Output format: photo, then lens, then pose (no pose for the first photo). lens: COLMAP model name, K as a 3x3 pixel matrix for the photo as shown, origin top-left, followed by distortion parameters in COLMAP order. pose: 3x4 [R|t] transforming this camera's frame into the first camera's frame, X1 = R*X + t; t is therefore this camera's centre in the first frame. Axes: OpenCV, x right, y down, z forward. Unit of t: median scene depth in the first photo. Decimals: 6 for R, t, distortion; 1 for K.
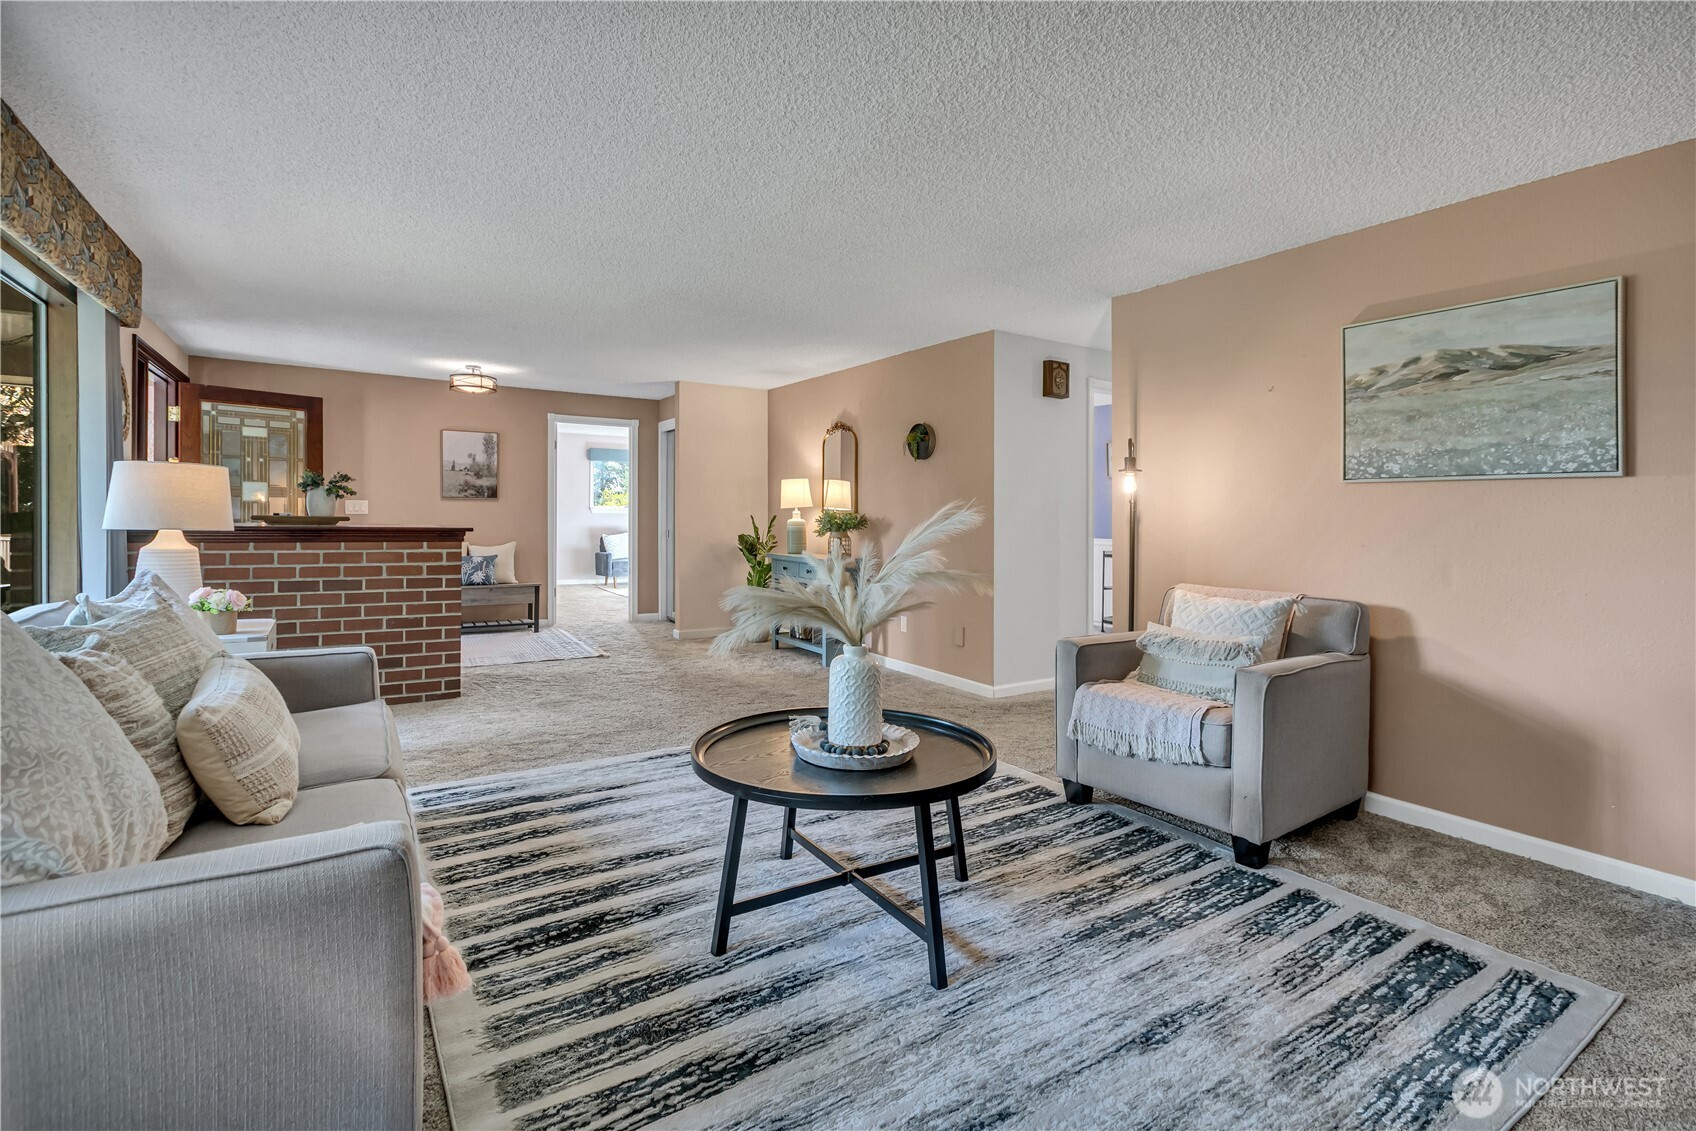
lens RADIAL K [[773.3, 0, 858.3], [0, 773.3, 544.7], [0, 0, 1]] dist [0.002373, 0.000253]
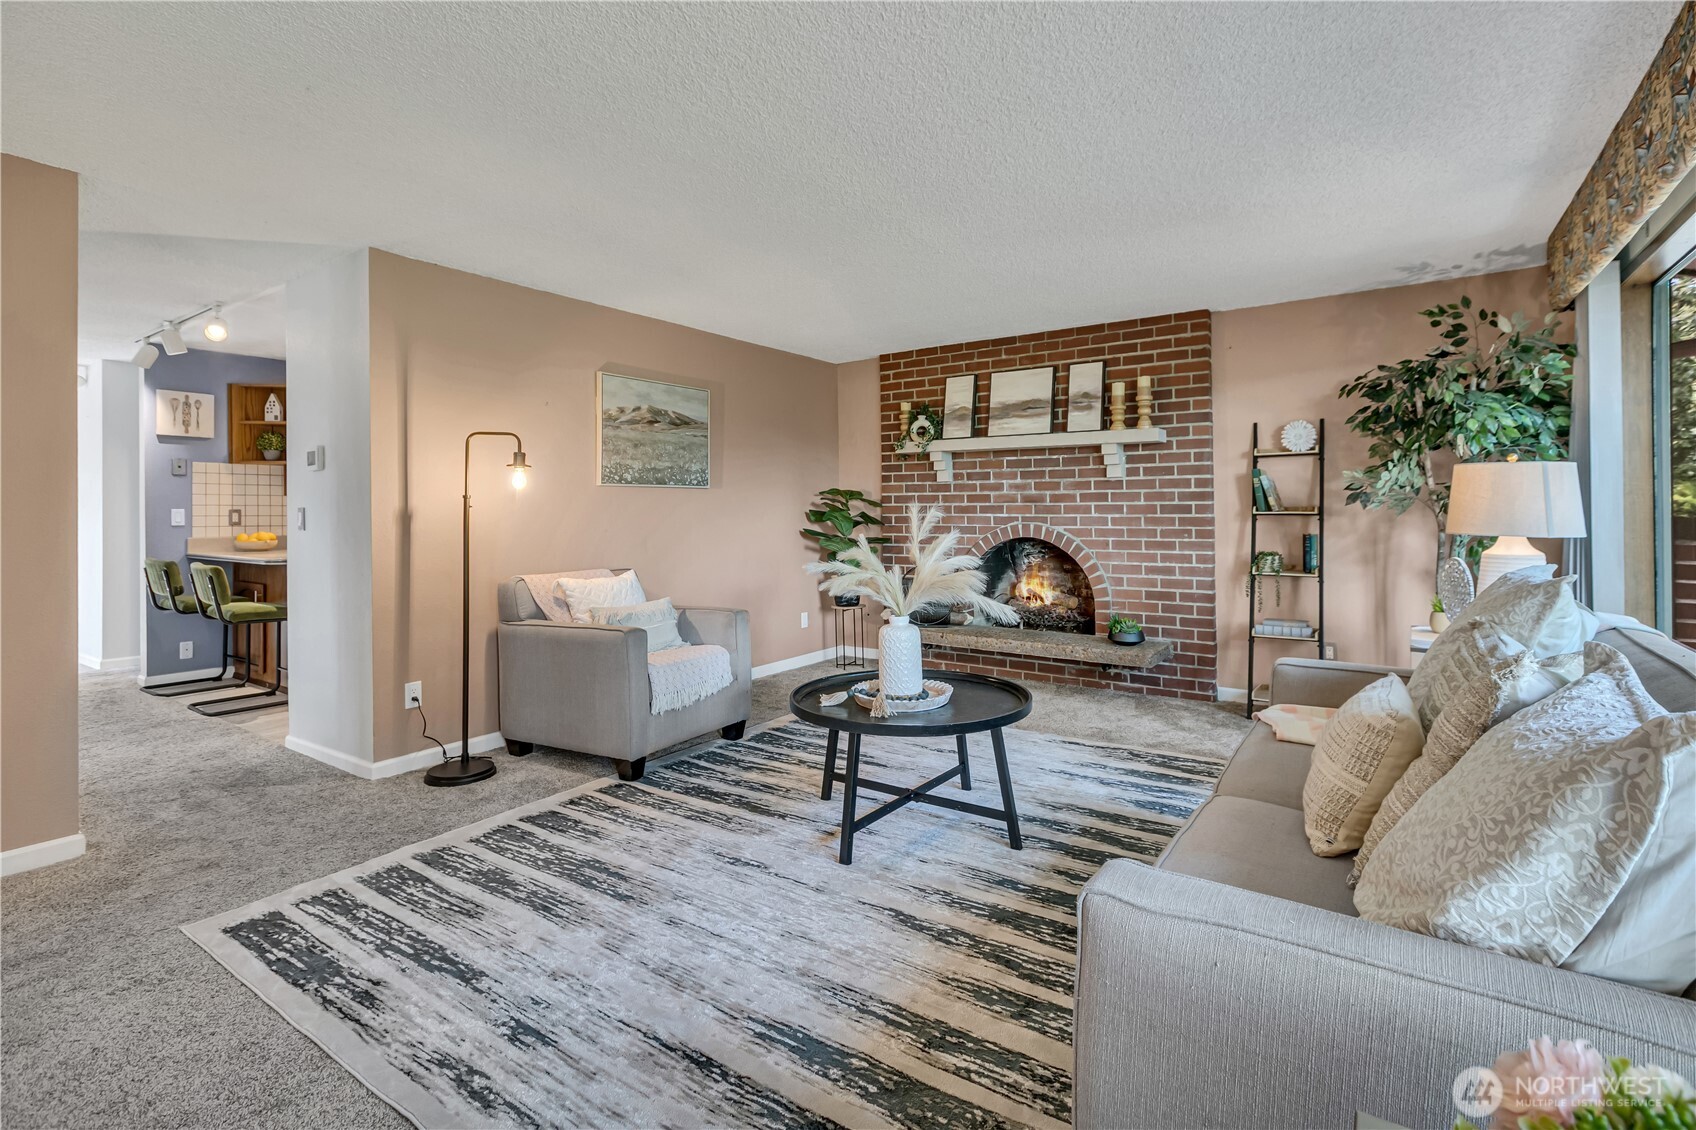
lens RADIAL K [[795.2, 0, 849.4], [0, 795.2, 512.1], [0, 0, 1]] dist [-0.002836, 0.000005]
pose [[-0.367979, -0.010639, 0.929773, -0.933412], [0.039522, 0.998852, 0.027071, -0.058994], [-0.928994, 0.046708, -0.367136, 1.226585]]
